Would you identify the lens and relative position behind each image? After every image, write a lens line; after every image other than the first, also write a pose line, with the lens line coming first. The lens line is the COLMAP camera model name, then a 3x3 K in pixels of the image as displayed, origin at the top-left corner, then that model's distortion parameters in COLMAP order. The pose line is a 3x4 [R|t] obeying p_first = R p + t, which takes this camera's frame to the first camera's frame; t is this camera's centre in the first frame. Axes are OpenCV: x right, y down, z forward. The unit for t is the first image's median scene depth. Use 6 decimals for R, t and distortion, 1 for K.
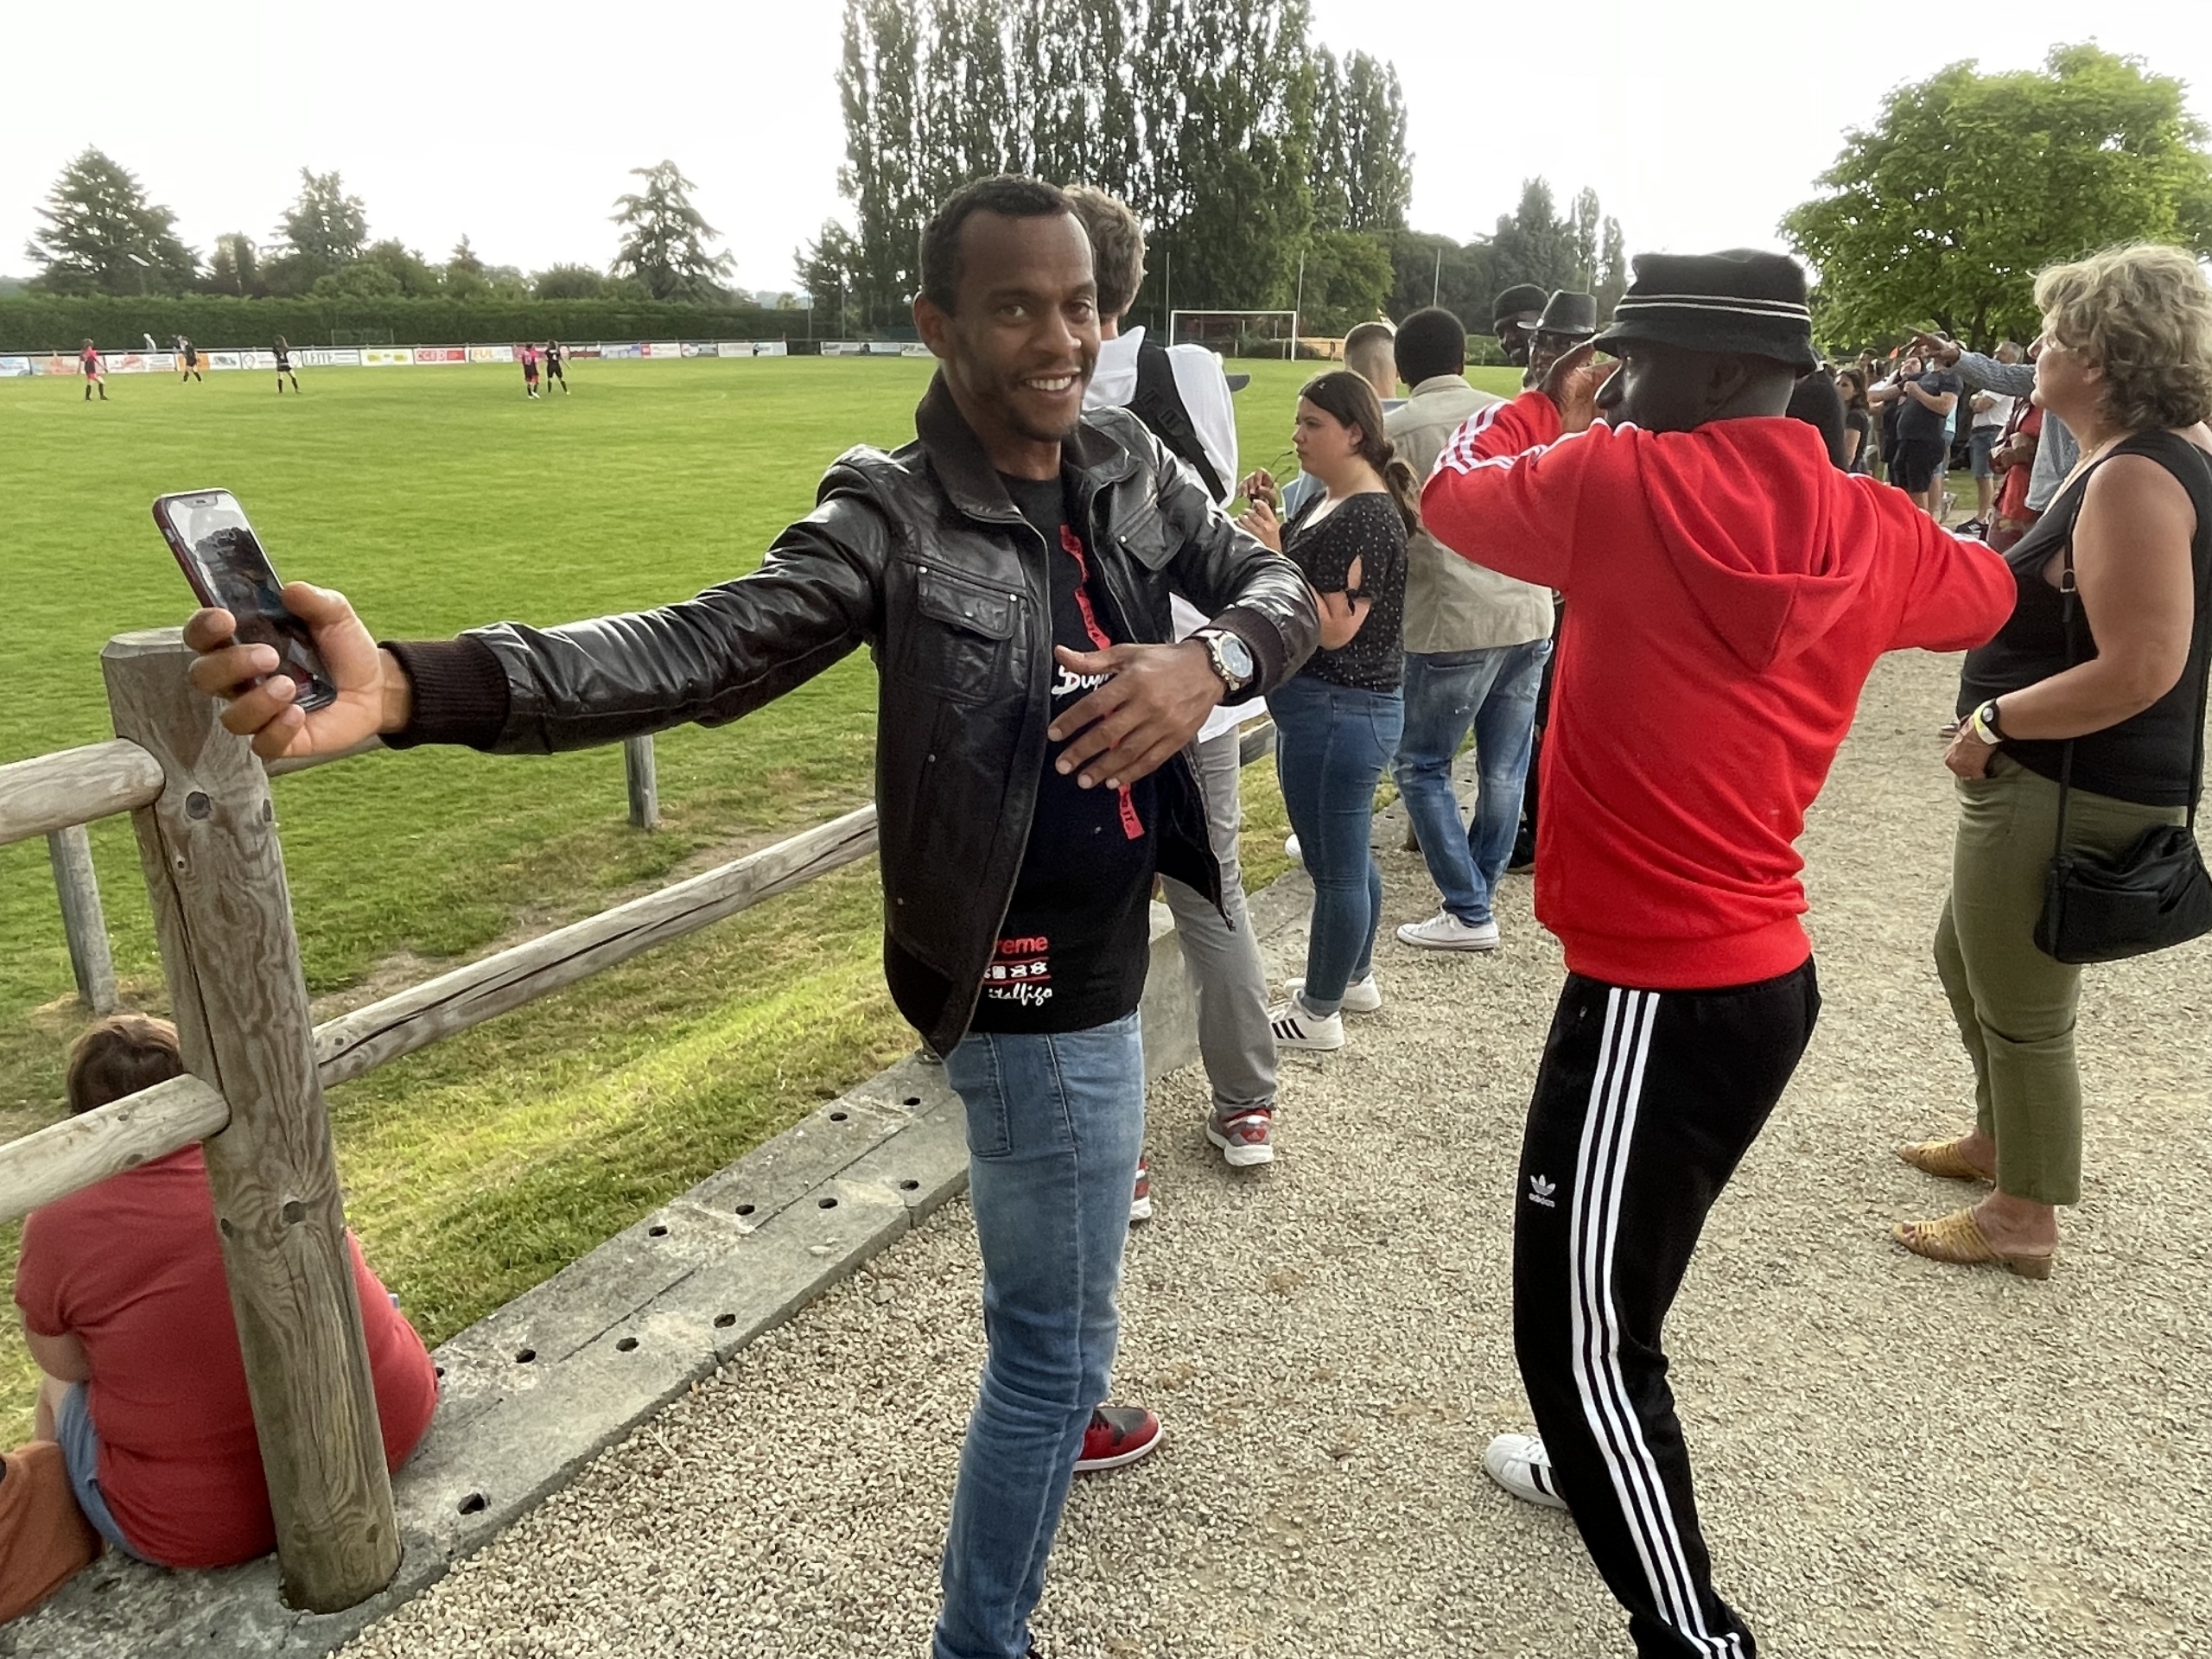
lens RADIAL K [[1616.3, 0, 1122.2], [0, 1616.3, 811.9], [0, 0, 1]] dist [-0.016758, 0.009254]
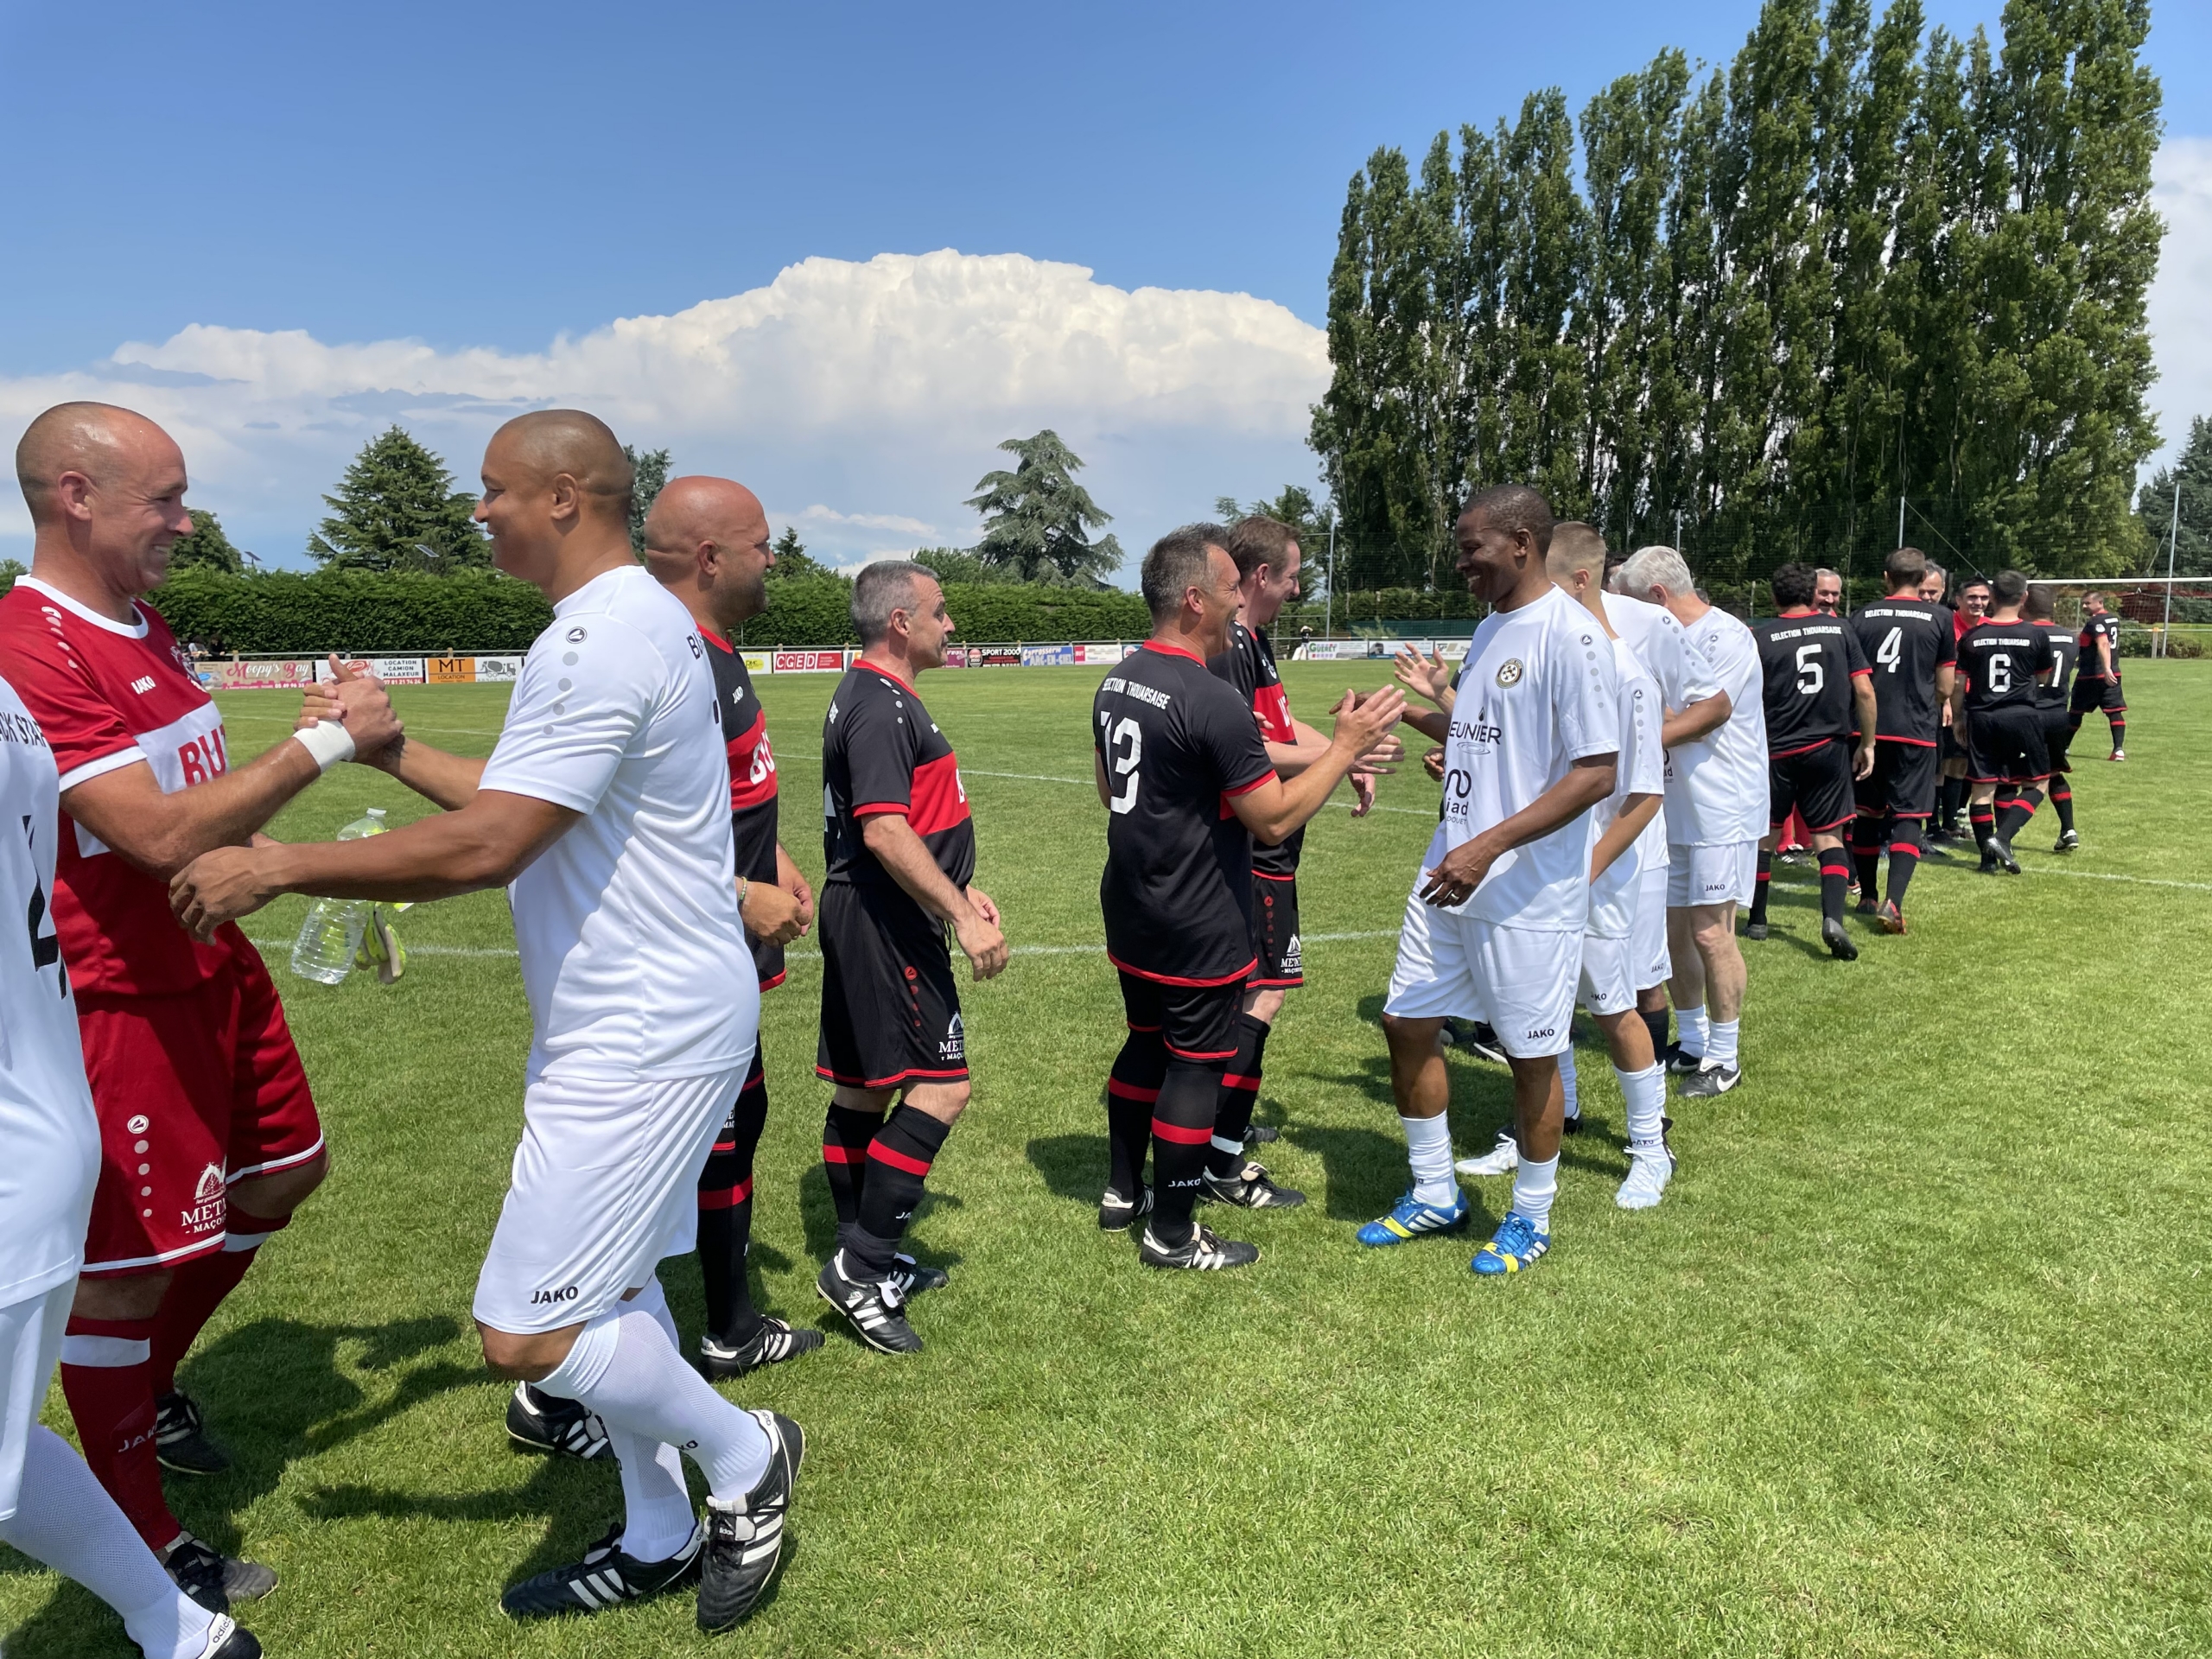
lens RADIAL K [[1692.5, 0, 1085.4], [0, 1692.5, 815.9], [0, 0, 1]] dist [0.089741, -0.111790]
pose [[0.984642, 0.007894, -0.174409, -0.115899], [-0.040004, 0.982601, -0.181370, -0.059029], [0.169943, 0.185561, 0.967826, 0.212816]]
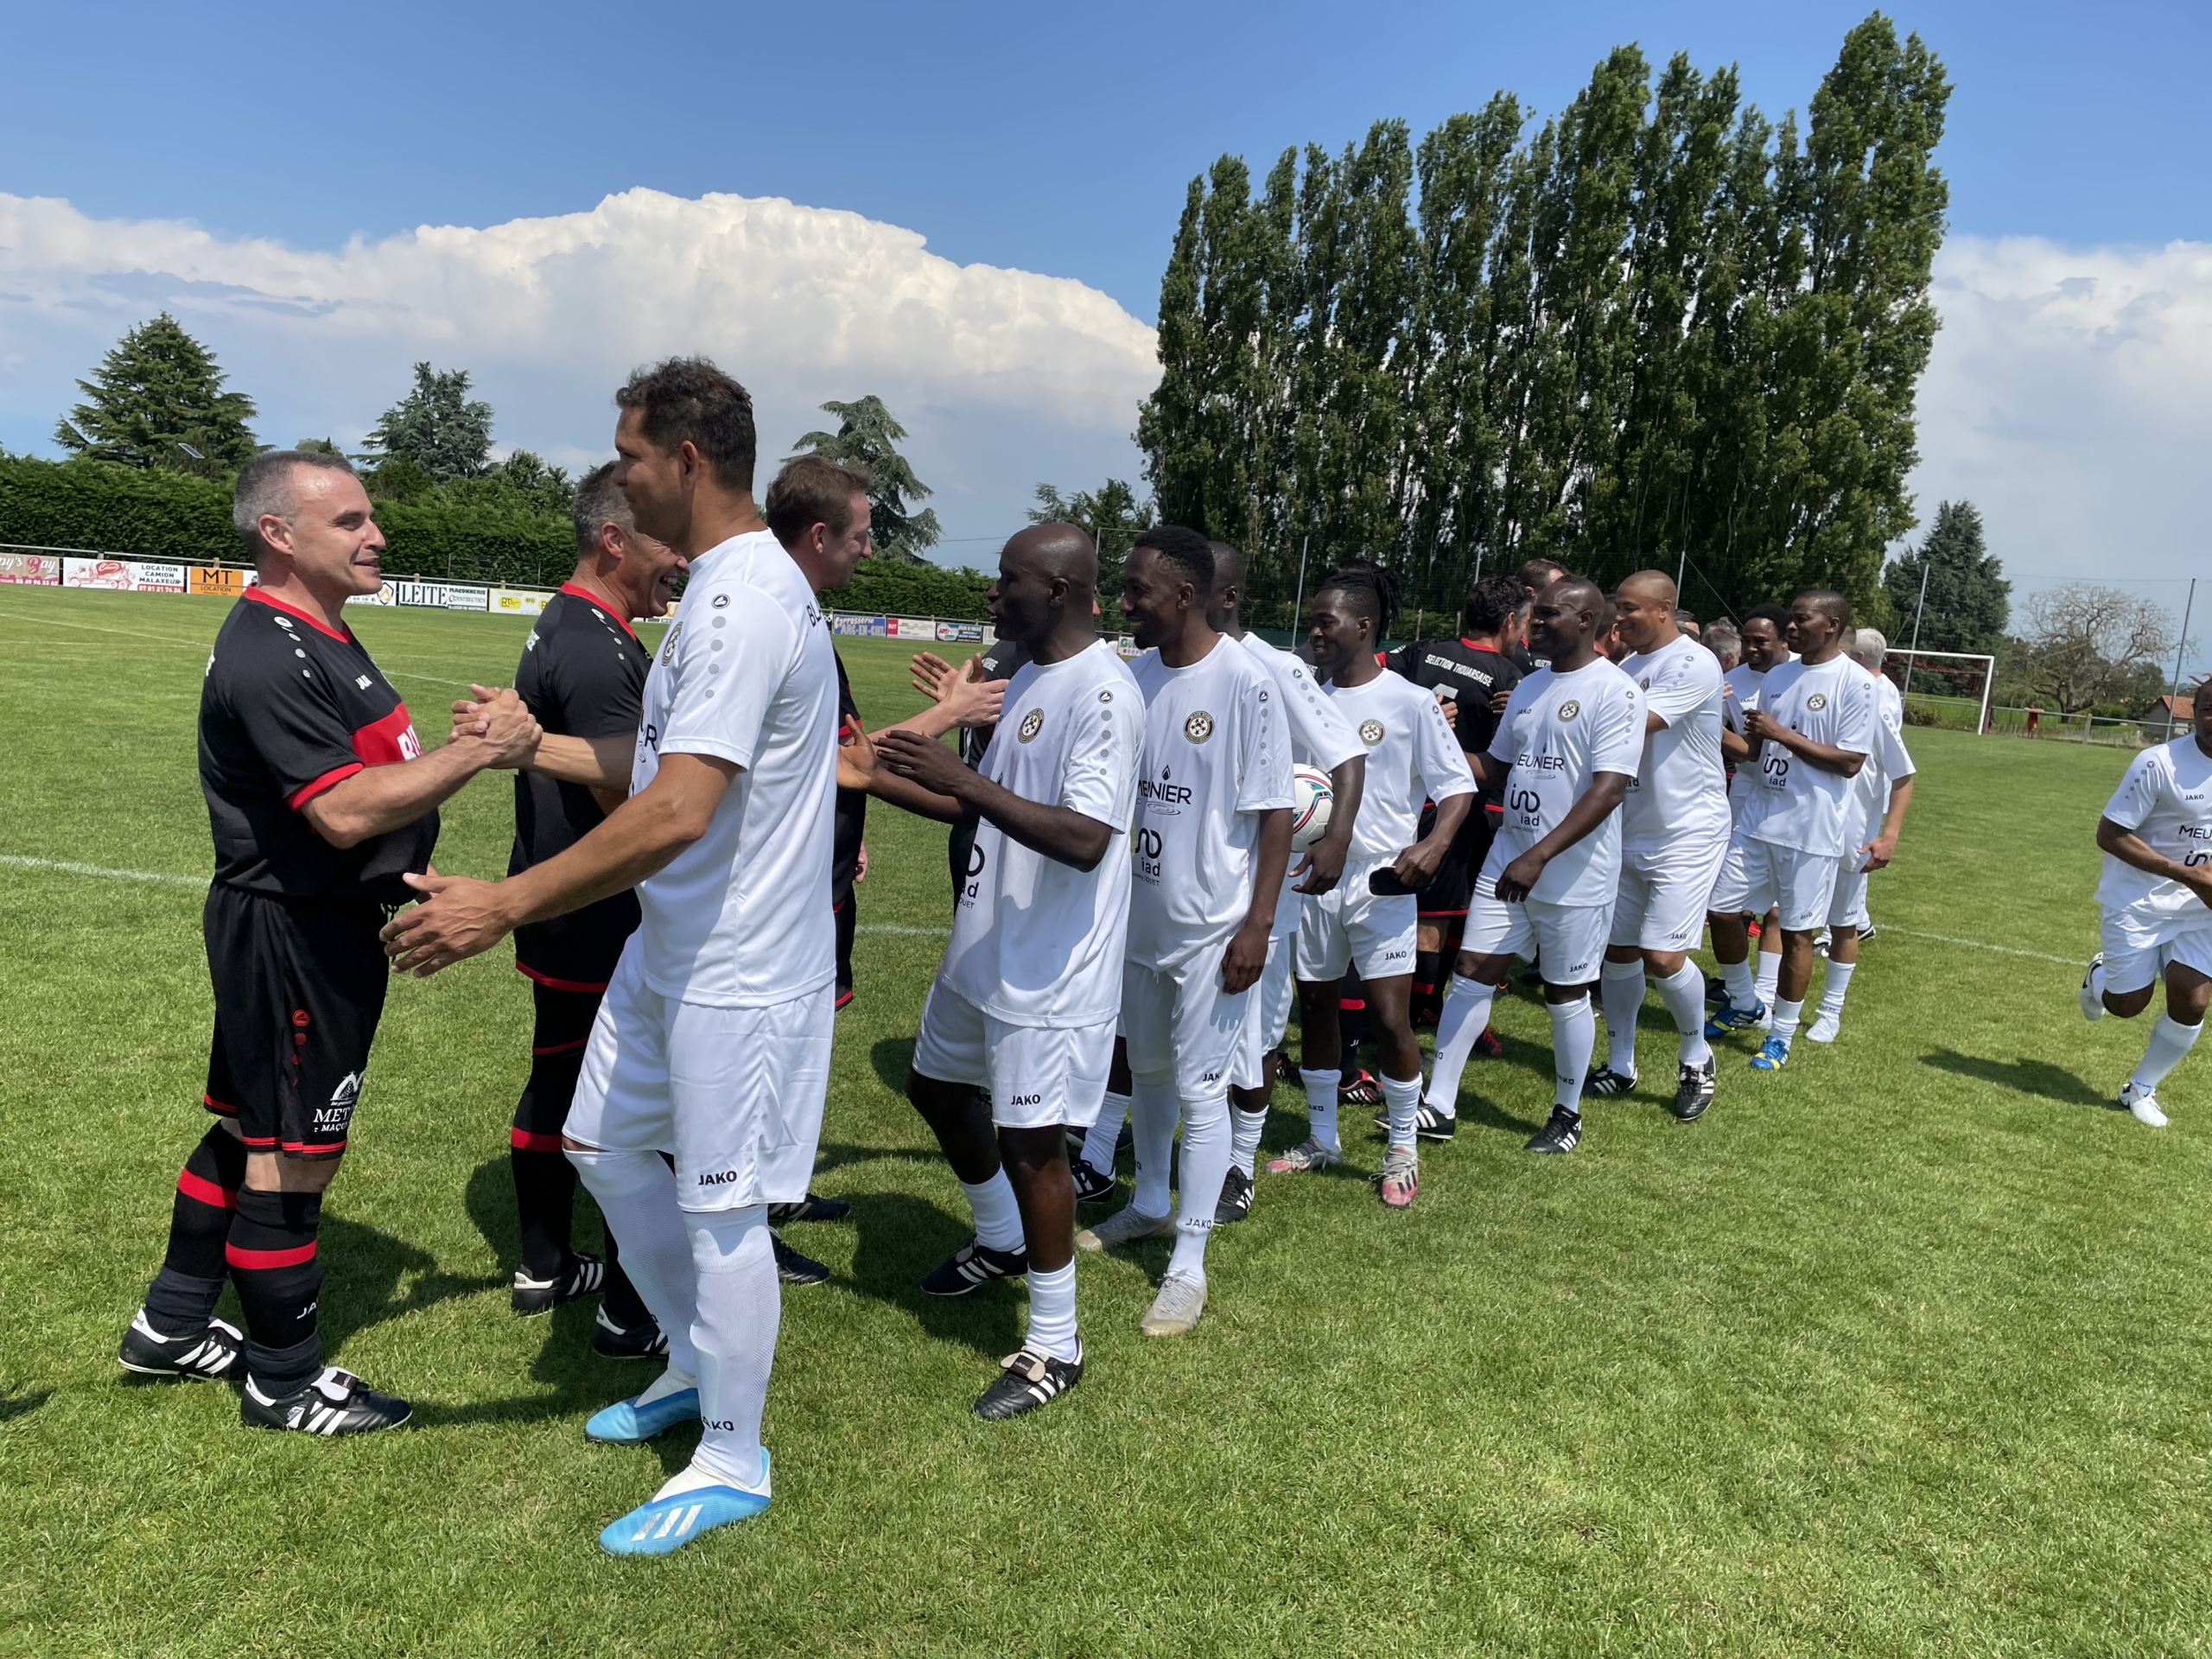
lens RADIAL K [[1692.5, 0, 1103.5], [0, 1692.5, 827.8], [0, 0, 1]] dist [0.089741, -0.111790]
pose [[0.995375, 0.087020, -0.040686, -0.118875], [-0.092812, 0.980418, -0.173685, -0.059042], [0.024775, 0.176658, 0.983960, 0.212769]]
